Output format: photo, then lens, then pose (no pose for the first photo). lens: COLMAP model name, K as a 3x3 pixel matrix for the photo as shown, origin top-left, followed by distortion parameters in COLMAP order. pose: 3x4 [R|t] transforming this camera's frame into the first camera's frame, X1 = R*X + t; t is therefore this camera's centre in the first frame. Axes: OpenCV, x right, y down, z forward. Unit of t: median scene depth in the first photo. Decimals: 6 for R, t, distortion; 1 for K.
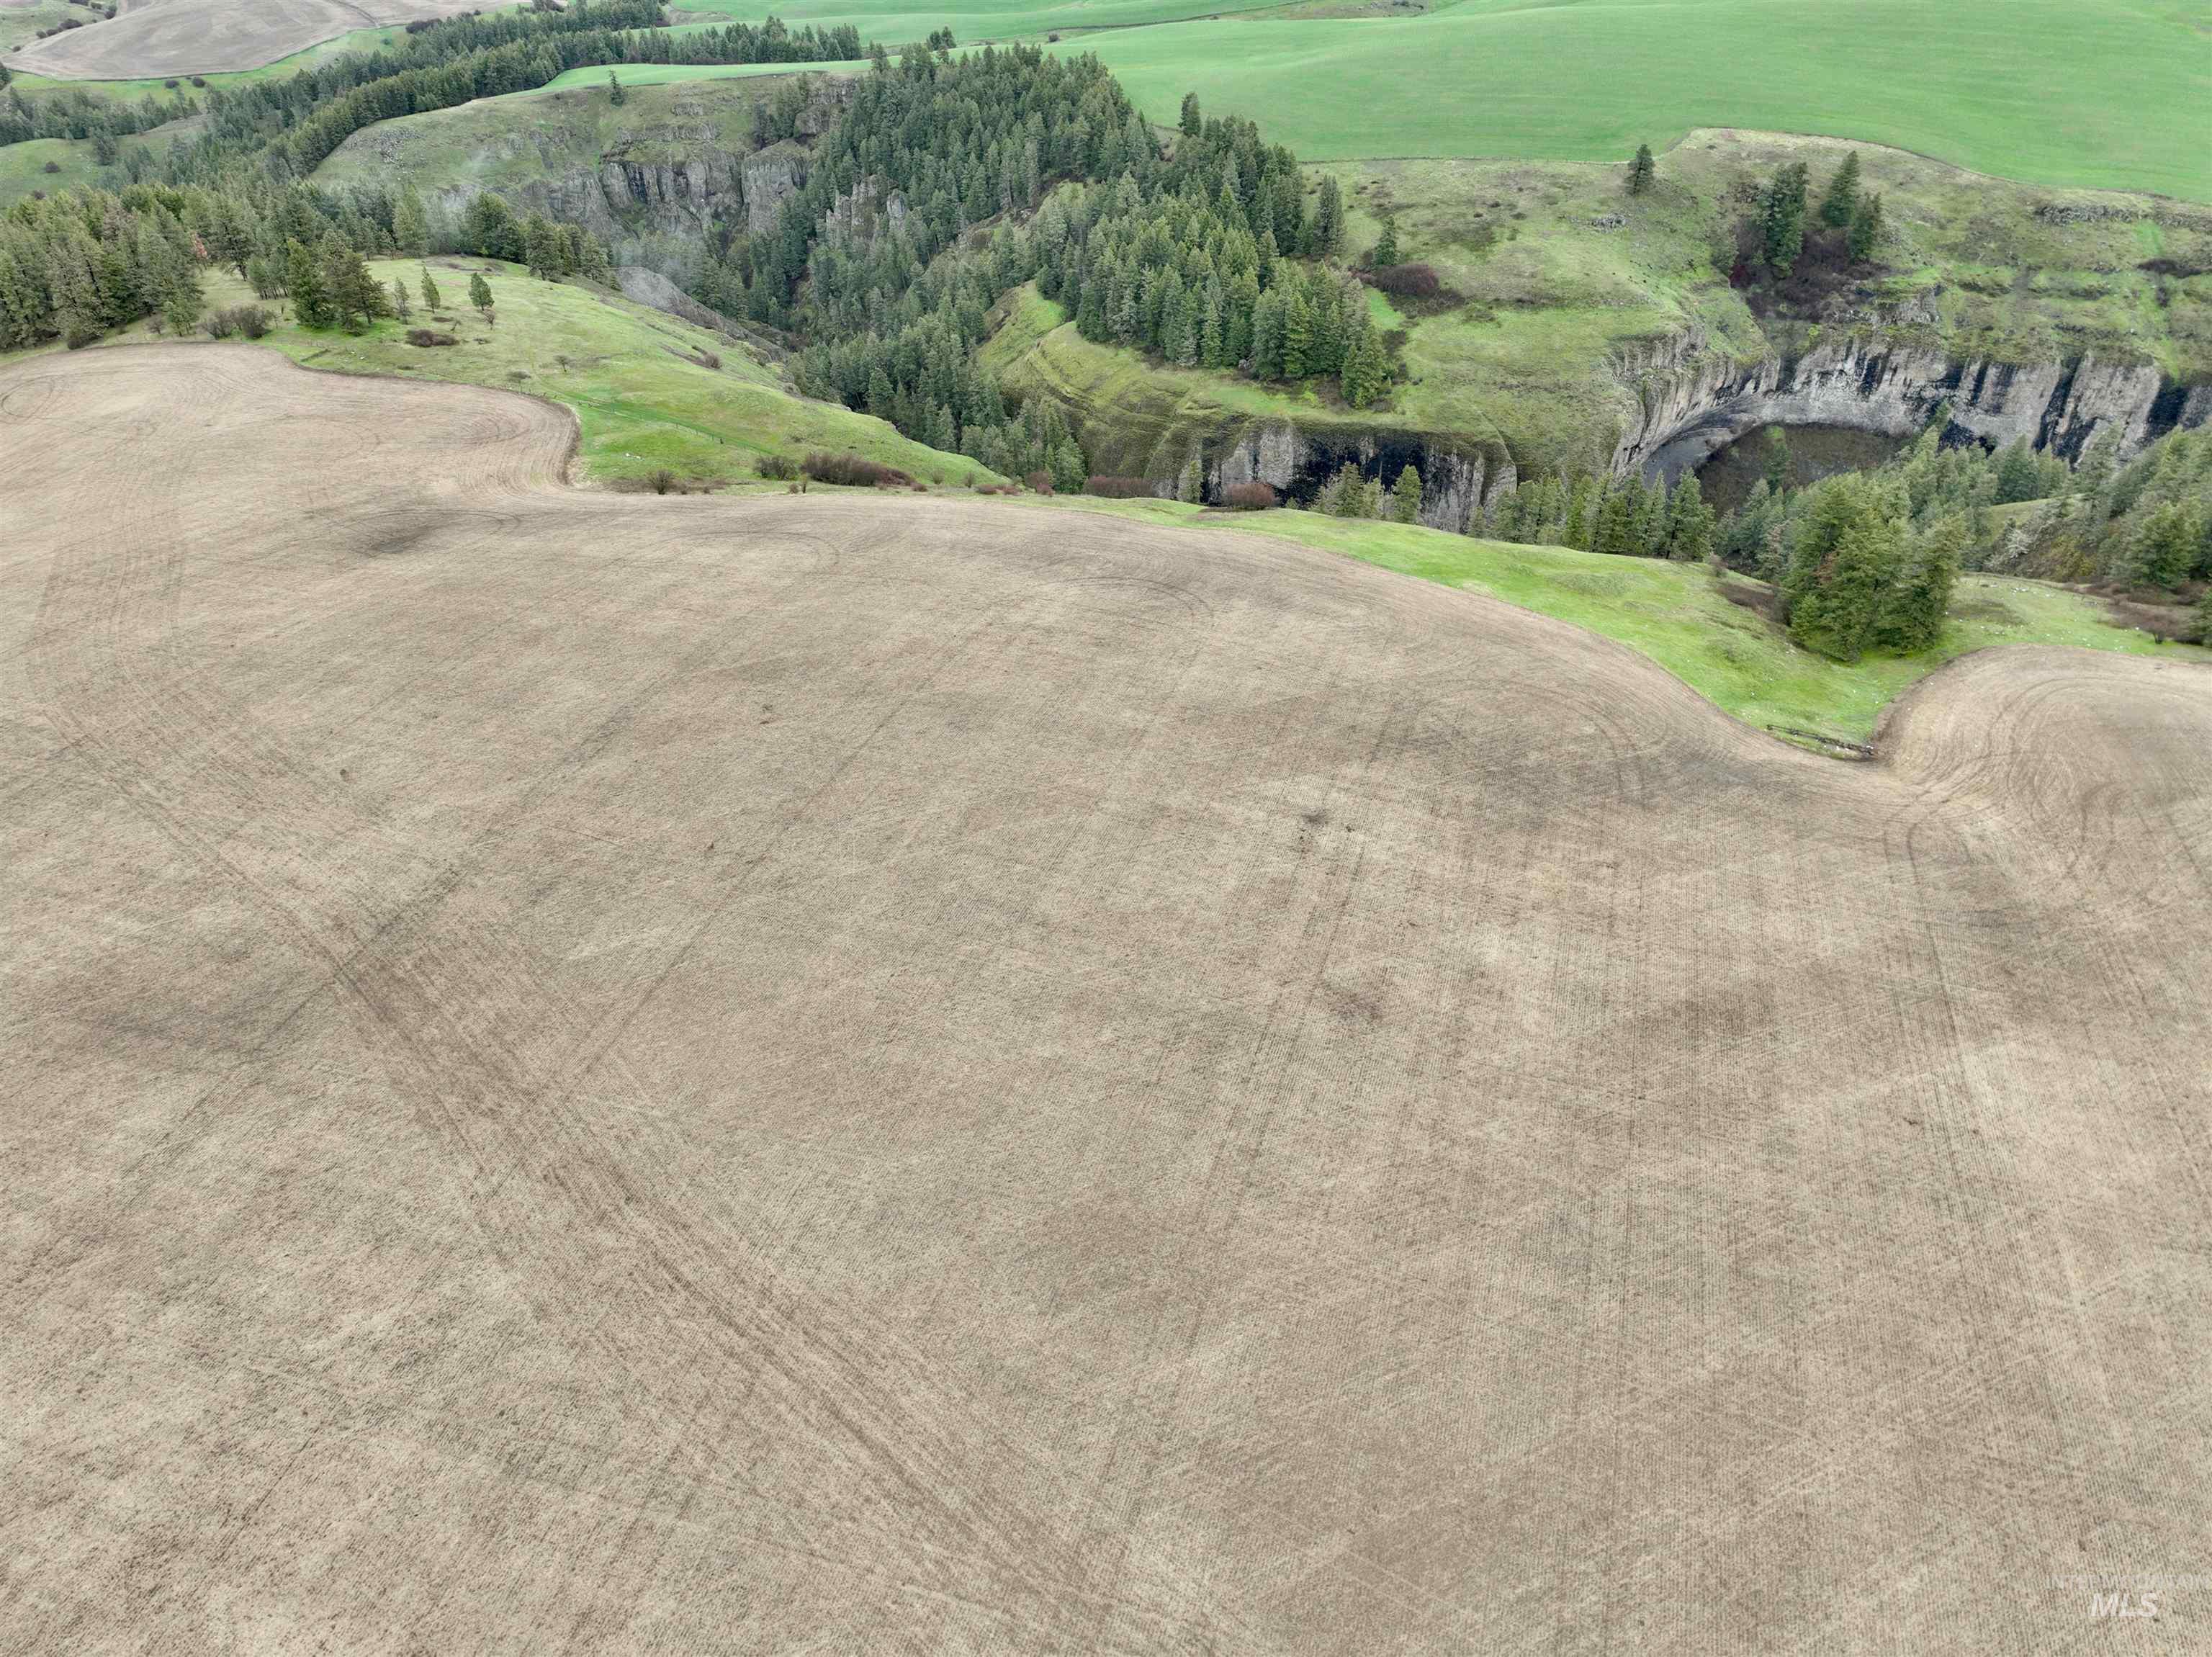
lens RADIAL K [[1560.0, 0, 1104.7], [0, 1560.0, 829.0], [0, 0, 1]] dist [-0.008699, 0.030187]
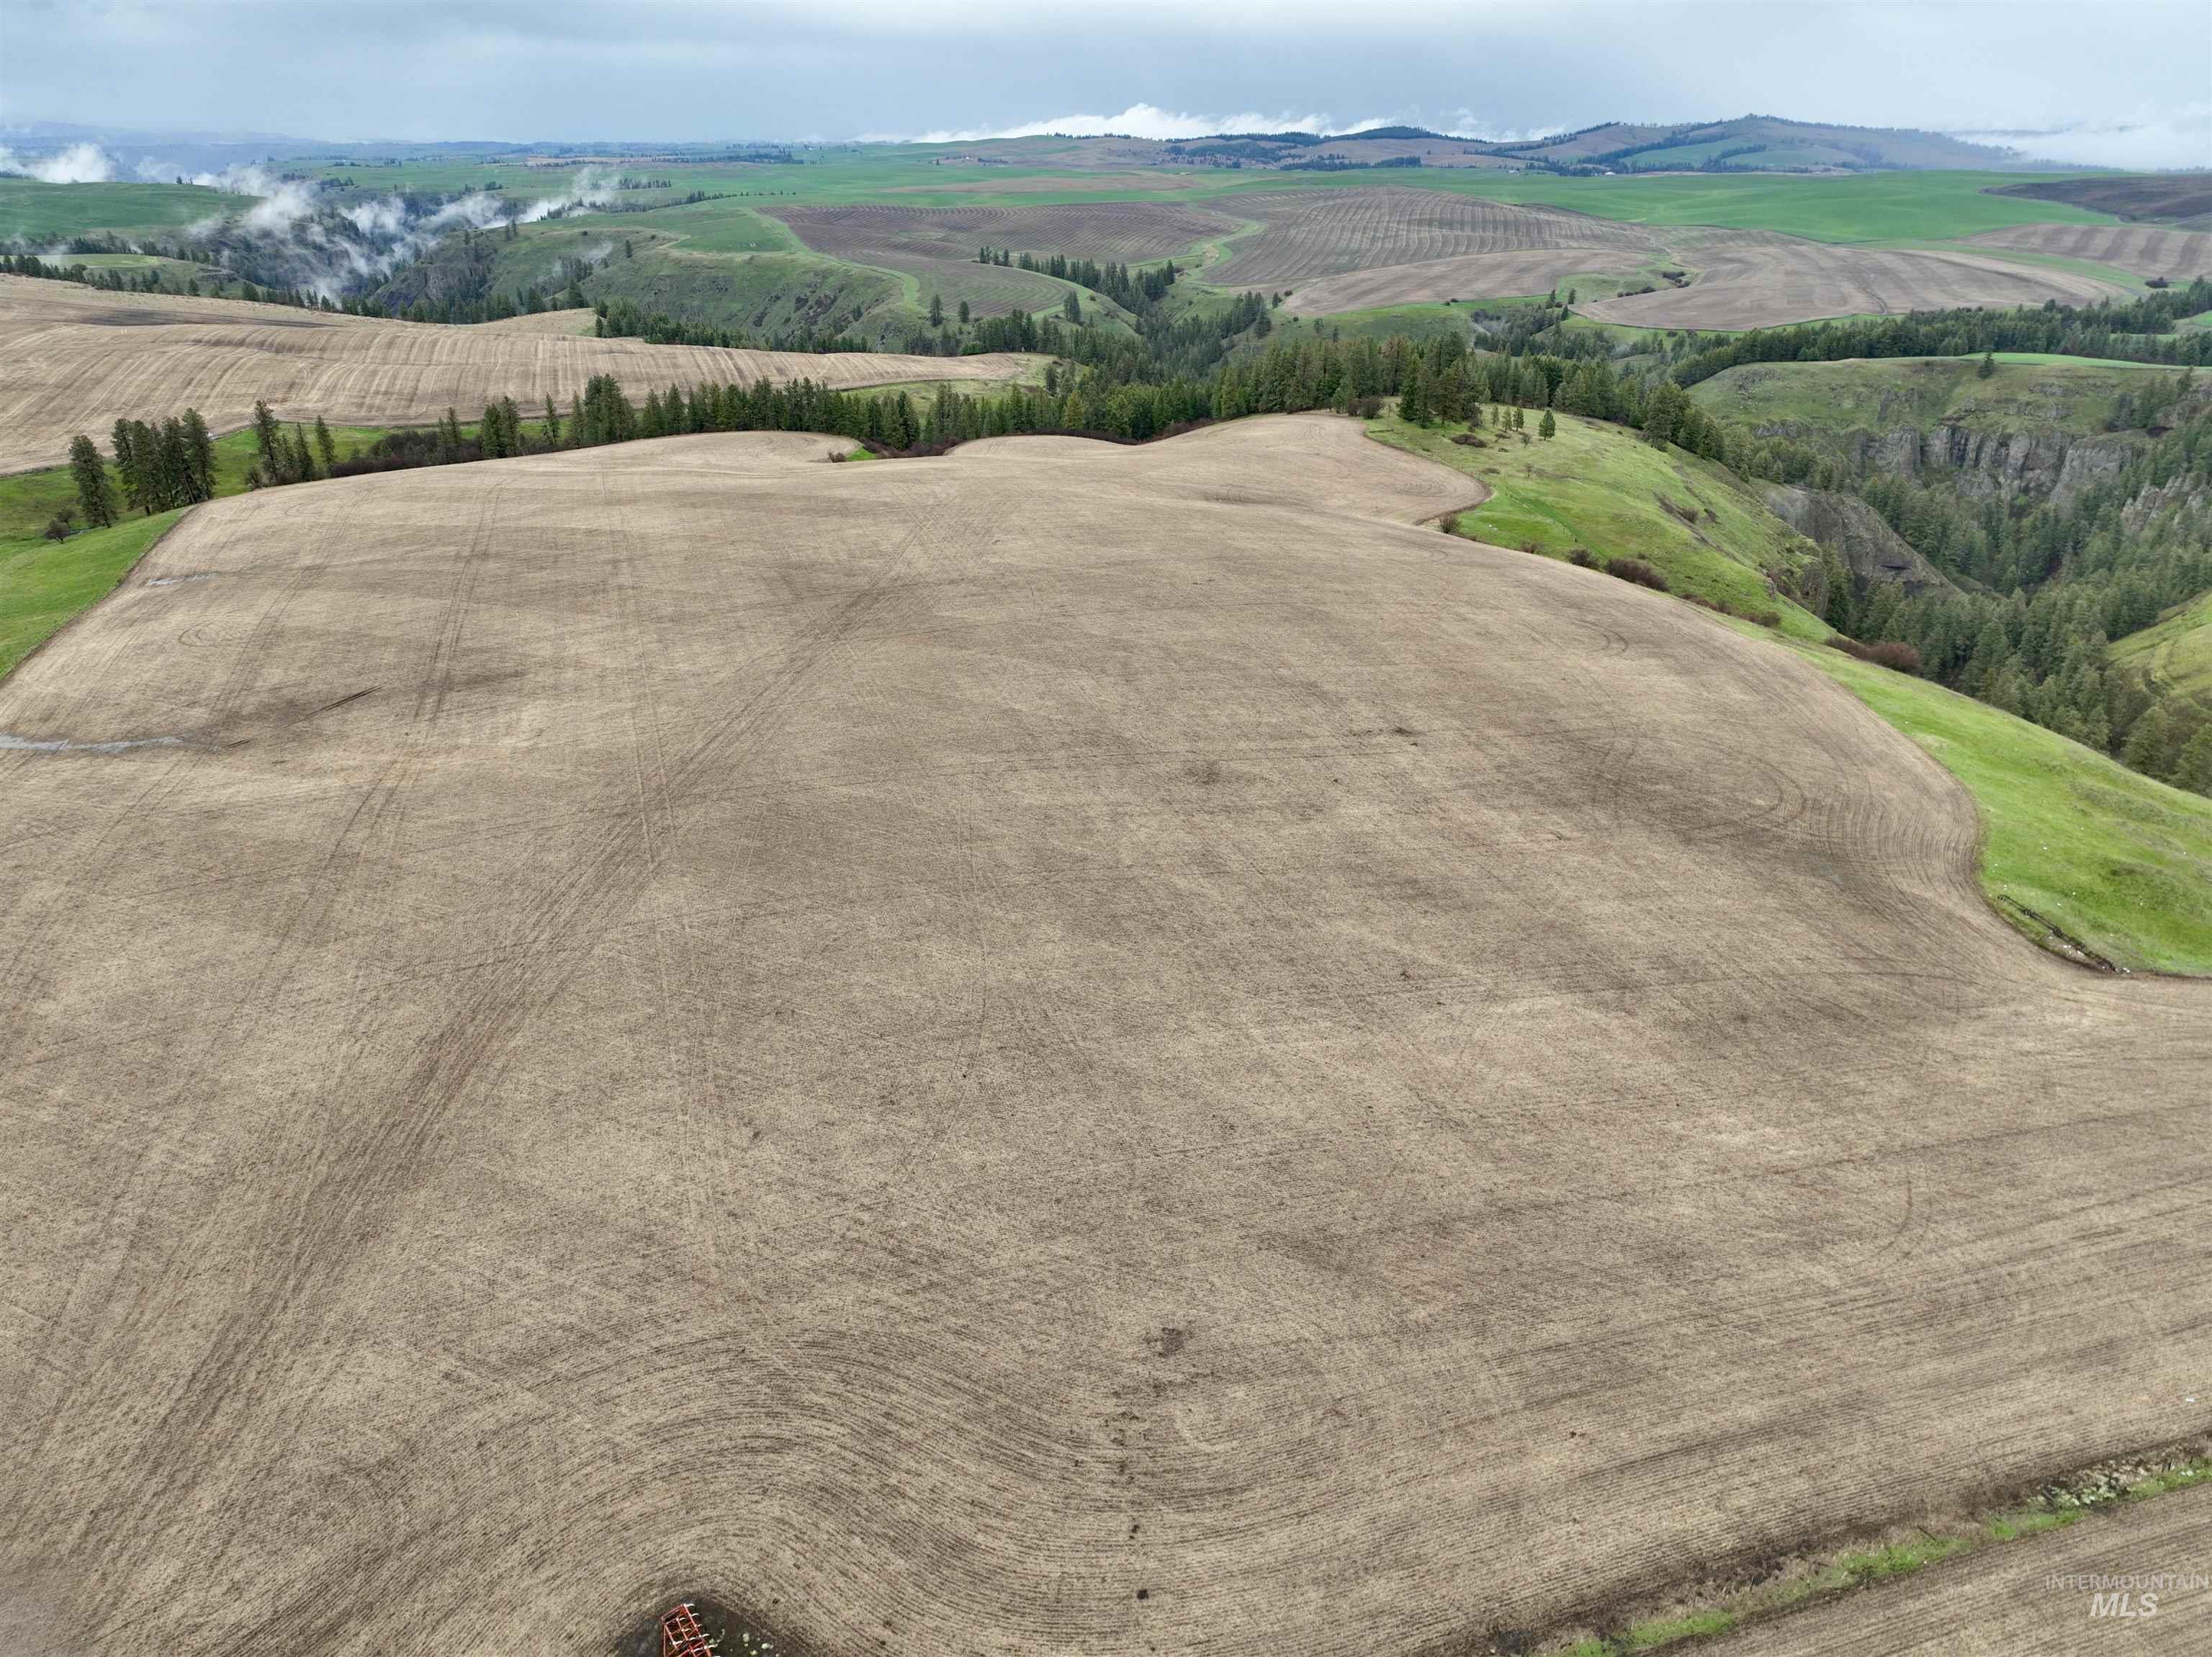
lens RADIAL K [[1558.8, 0, 1104.6], [0, 1558.8, 830.5], [0, 0, 1]] dist [-0.005951, 0.024544]
pose [[0.584792, 0.338536, -0.737165, 0.324582], [-0.463382, 0.885301, 0.038966, 0.042925], [0.665804, 0.318802, 0.674589, 0.026599]]
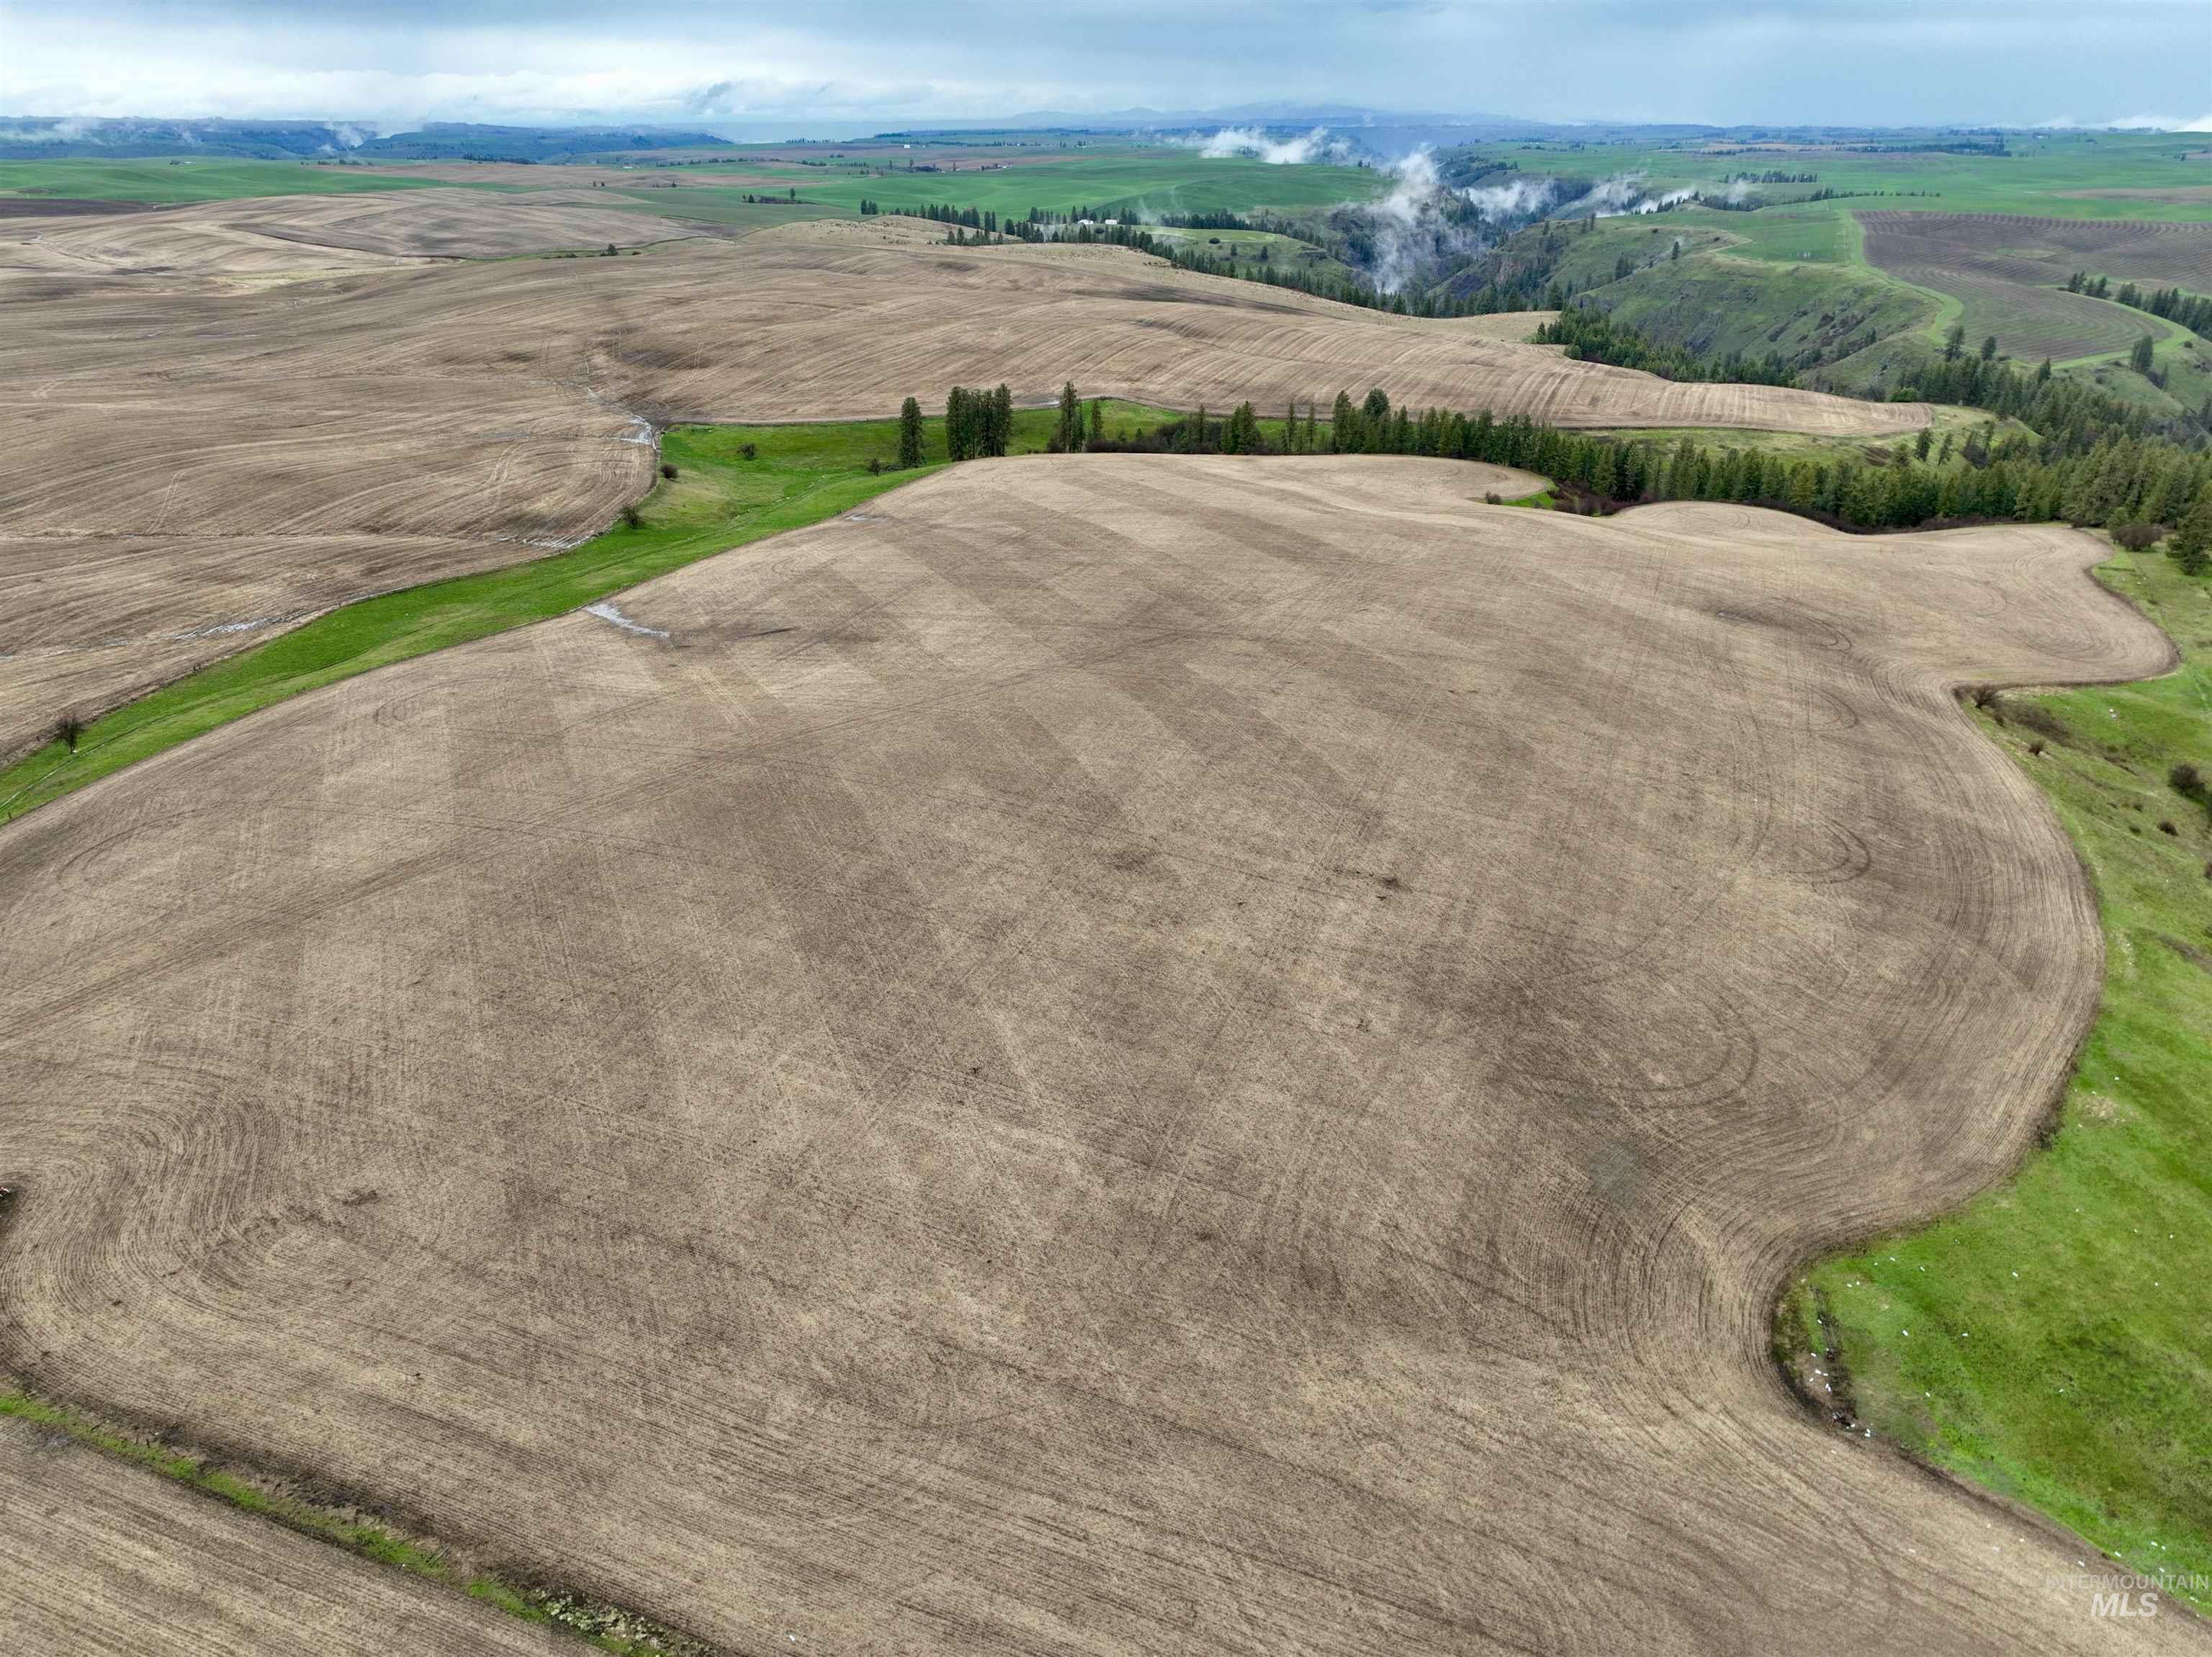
lens RADIAL K [[1558.8, 0, 1104.6], [0, 1558.8, 830.5], [0, 0, 1]] dist [-0.005951, 0.024544]
pose [[-0.061213, 0.426750, -0.902296, 0.419092], [-0.573476, 0.724850, 0.381731, -0.126033], [0.816932, 0.540811, 0.200361, 0.208123]]
